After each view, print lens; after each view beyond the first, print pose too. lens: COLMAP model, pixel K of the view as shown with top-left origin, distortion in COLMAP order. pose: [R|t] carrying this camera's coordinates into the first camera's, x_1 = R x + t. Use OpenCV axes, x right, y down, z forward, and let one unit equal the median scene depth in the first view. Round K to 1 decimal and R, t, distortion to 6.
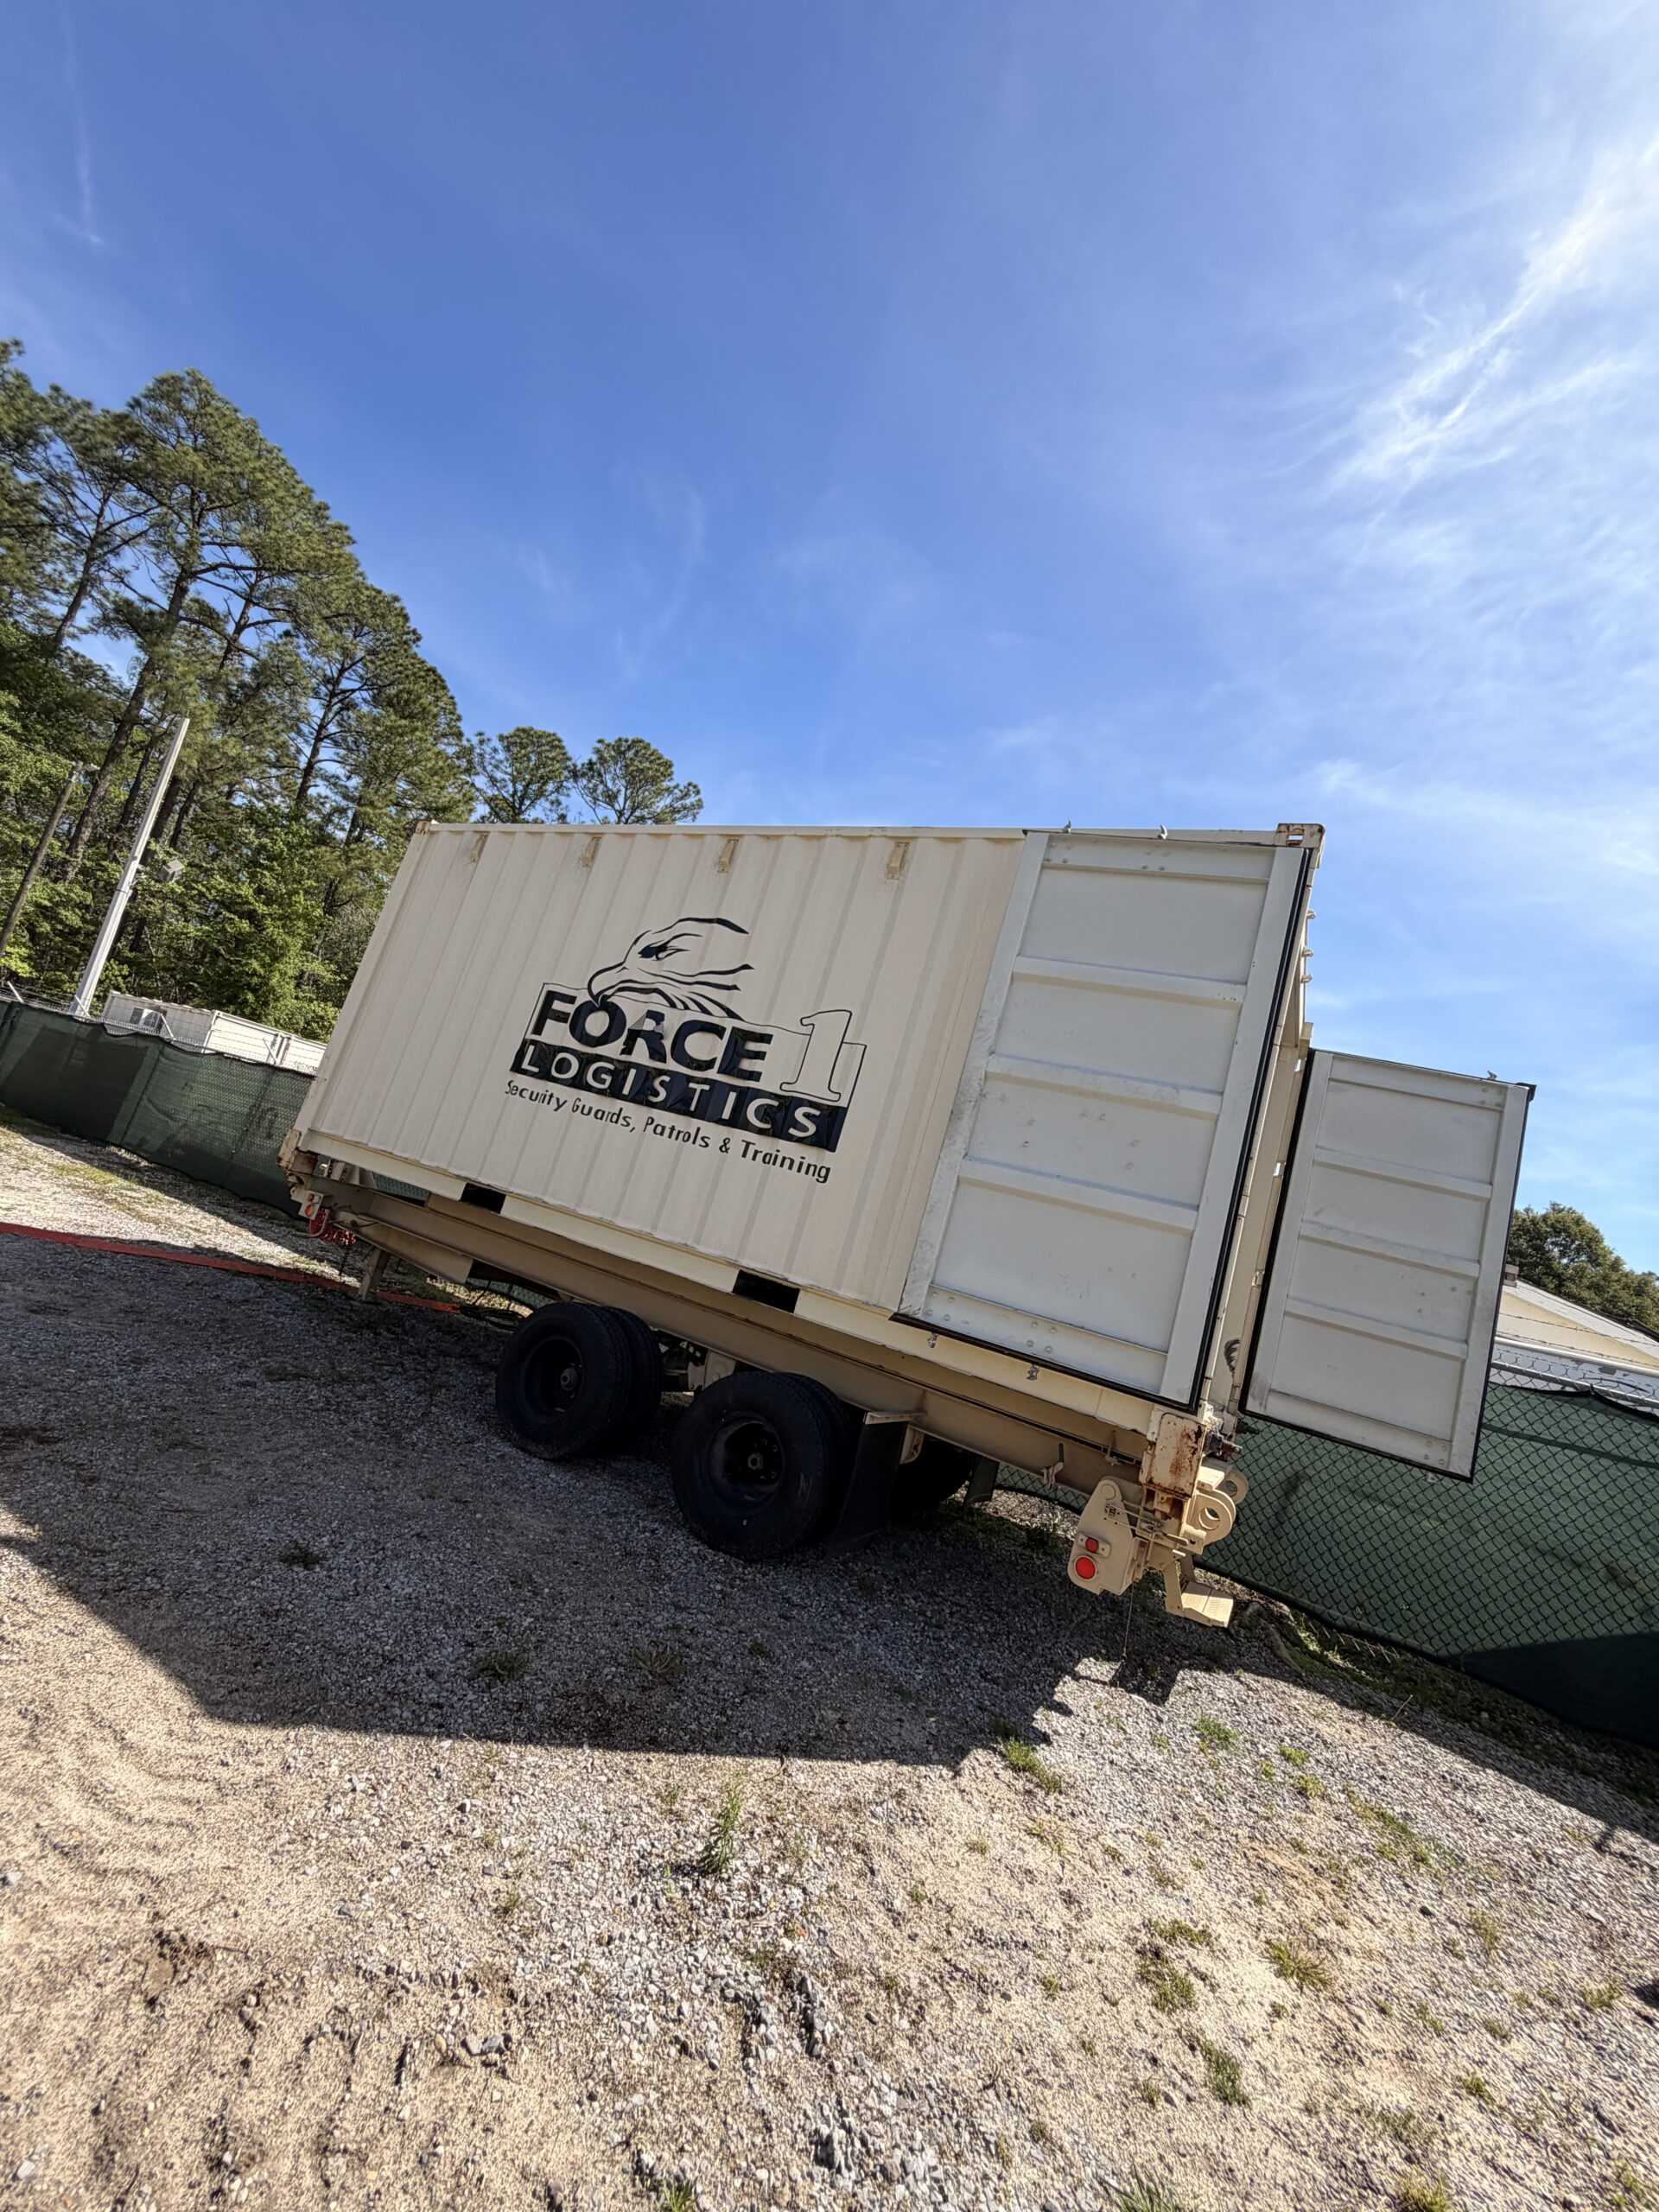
lens RADIAL K [[879.4, 0, 825.1], [0, 879.4, 1100.5], [0, 0, 1]] dist [-0.005177, -0.000164]
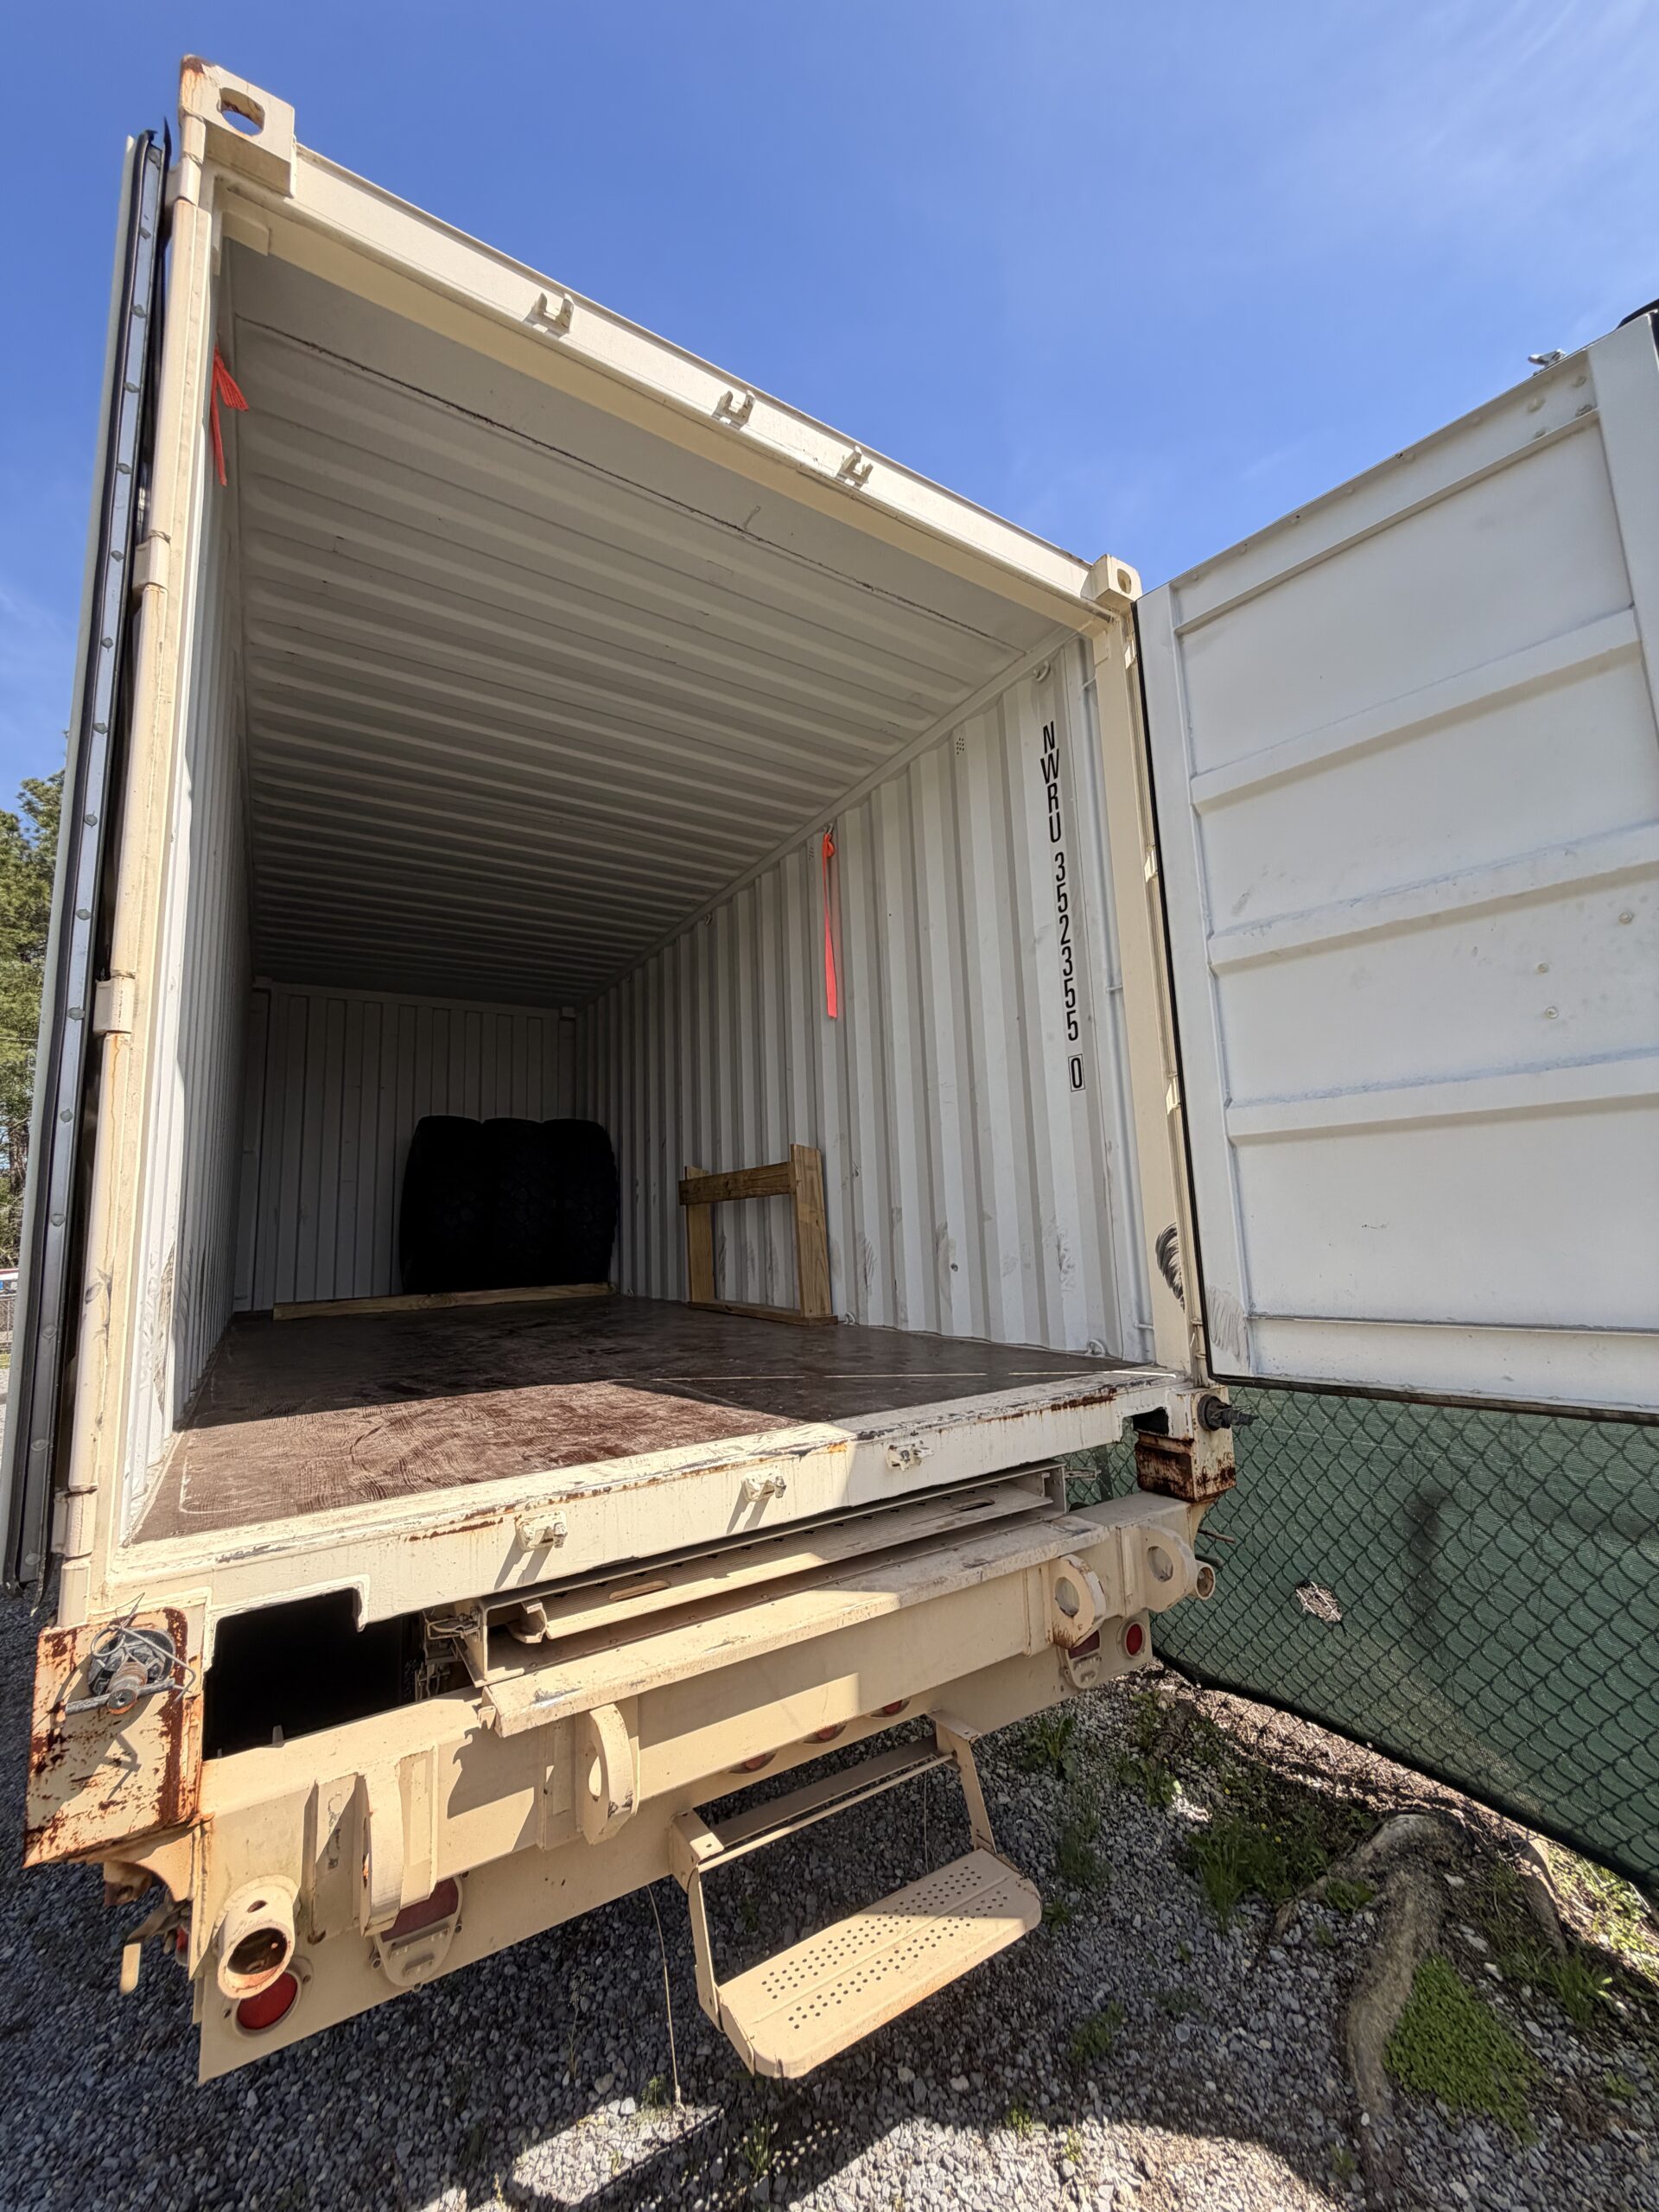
lens RADIAL K [[879.4, 0, 825.1], [0, 879.4, 1100.5], [0, 0, 1]] dist [-0.005177, -0.000164]
pose [[0.819447, -0.377157, -0.431577, 0.559285], [0.367079, 0.923640, -0.110190, 0.197815], [0.440181, -0.068128, 0.895321, 0.515497]]
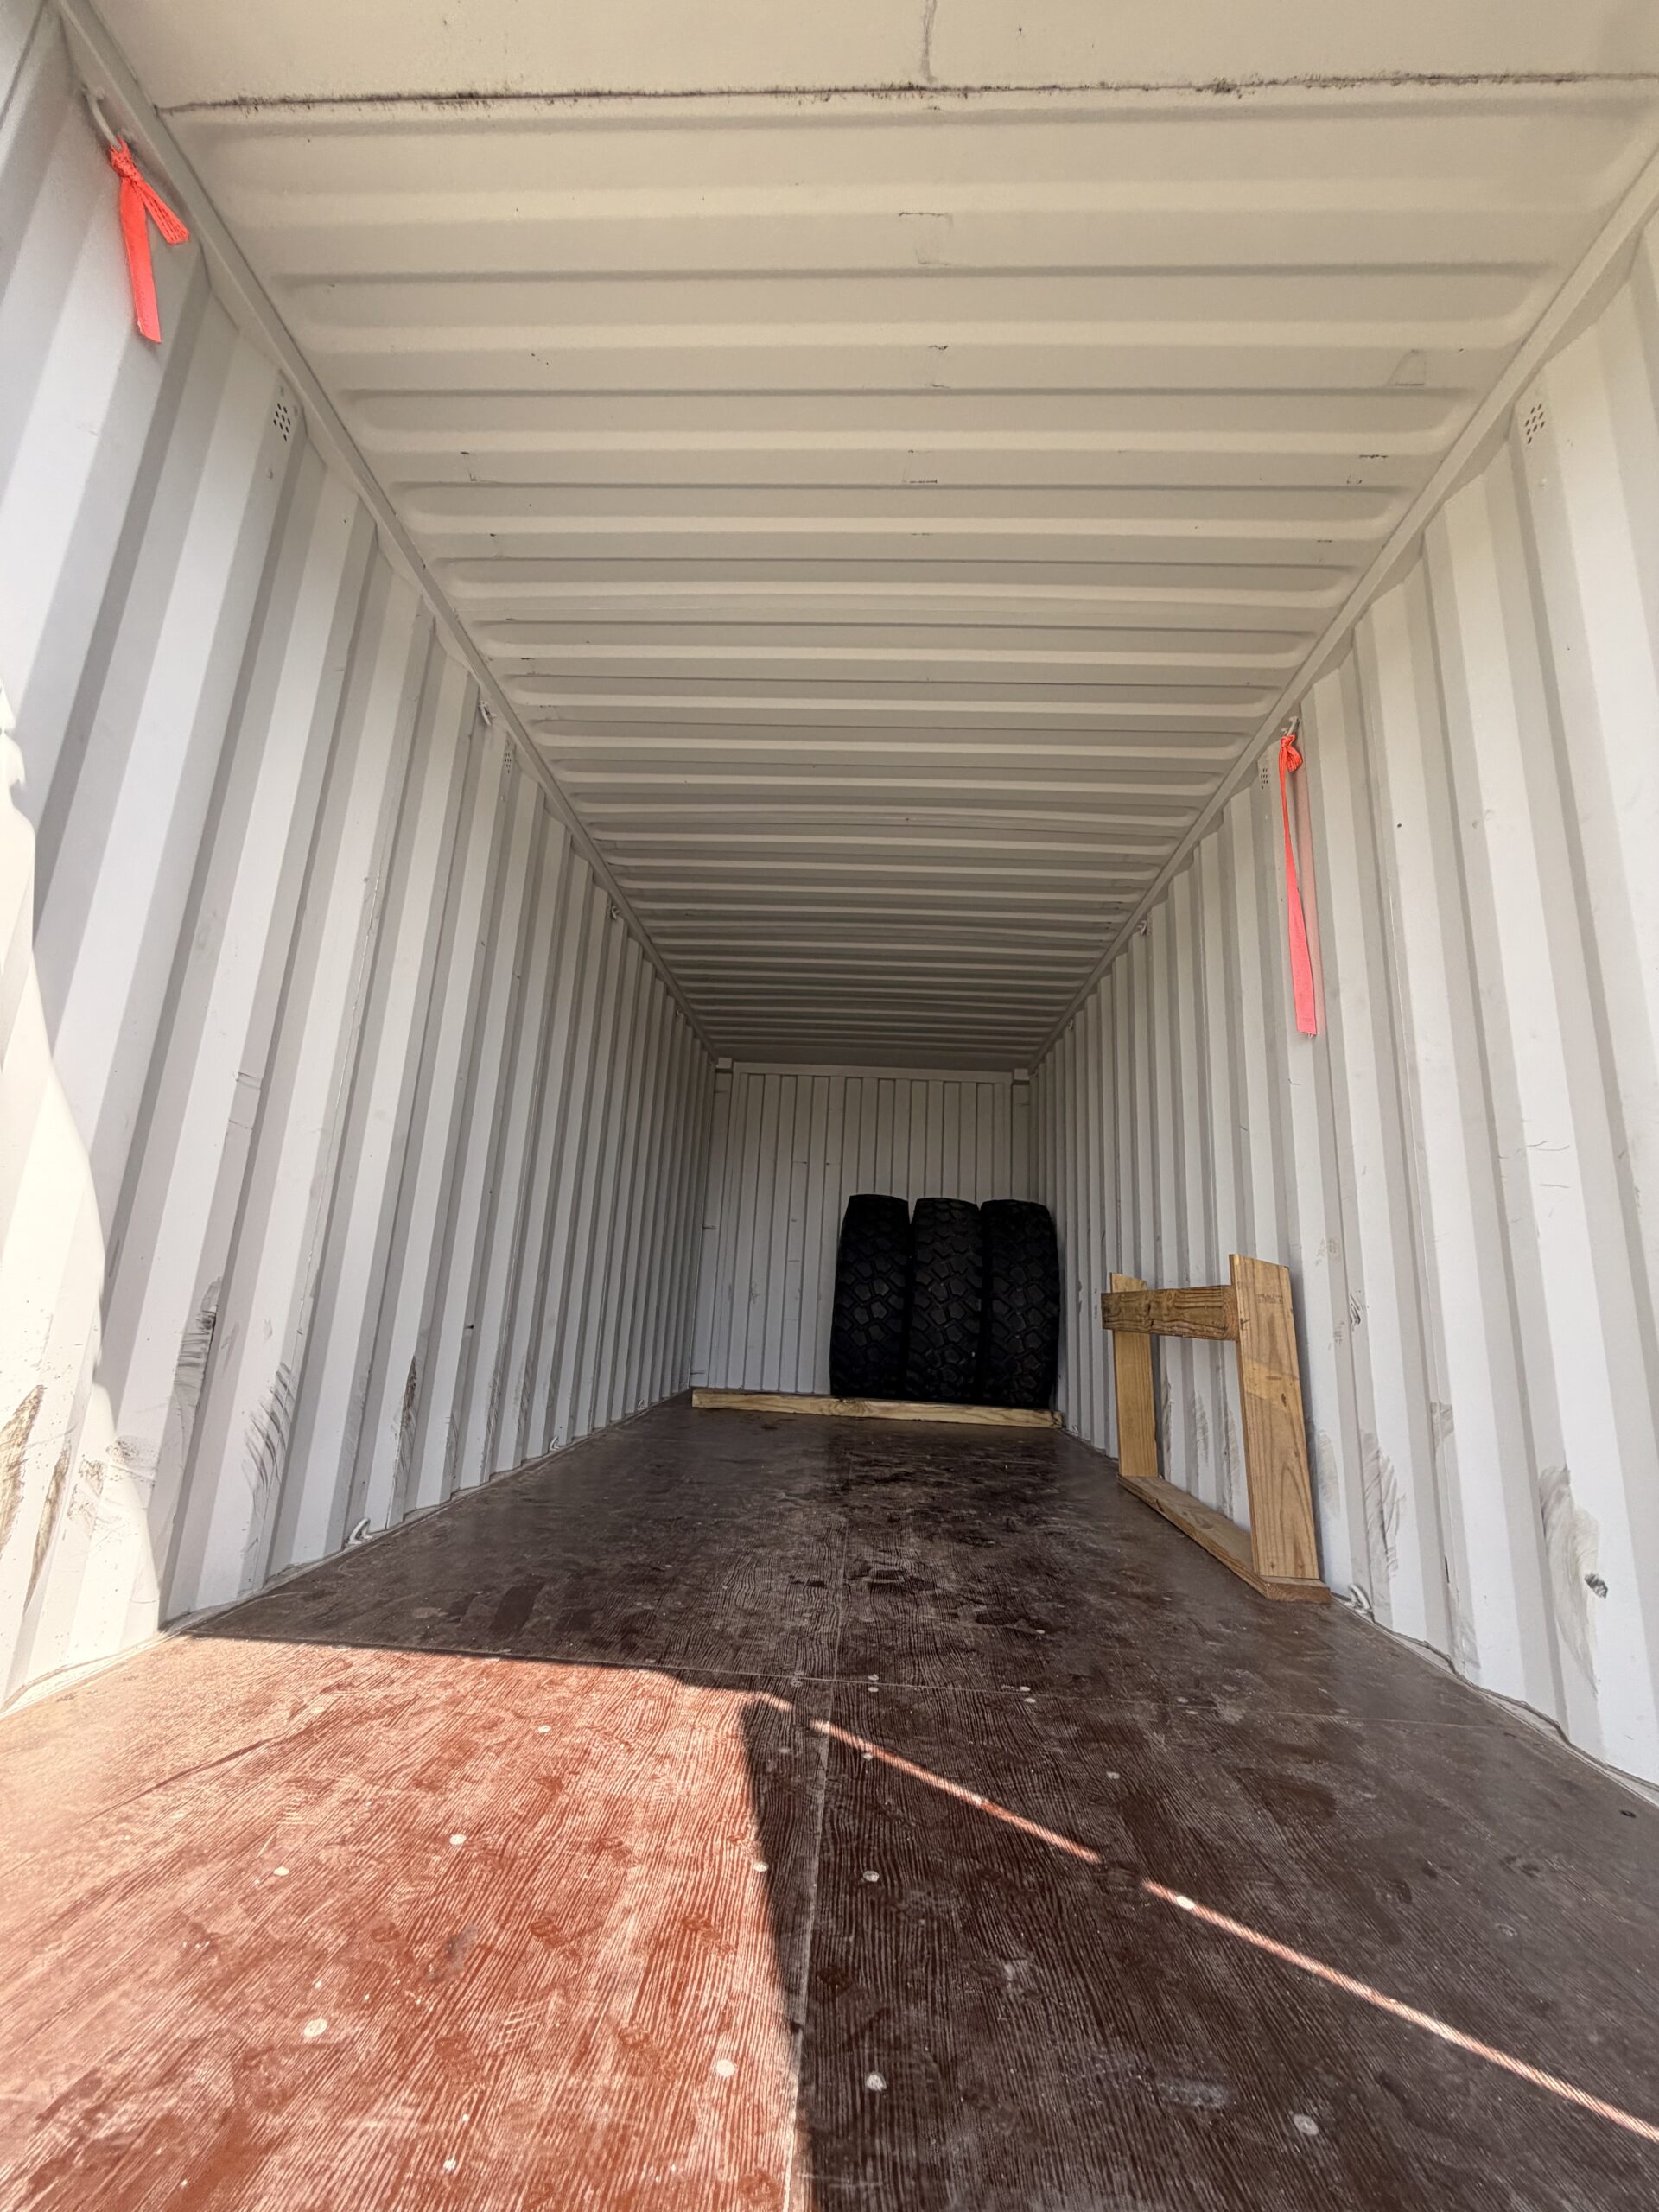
lens RADIAL K [[879.4, 0, 825.1], [0, 879.4, 1100.5], [0, 0, 1]] dist [-0.005177, -0.000164]
pose [[0.423590, -0.445945, -0.788483, 0.490283], [0.234092, 0.894752, -0.380289, 0.189105], [0.875084, -0.023491, 0.483400, 0.788612]]
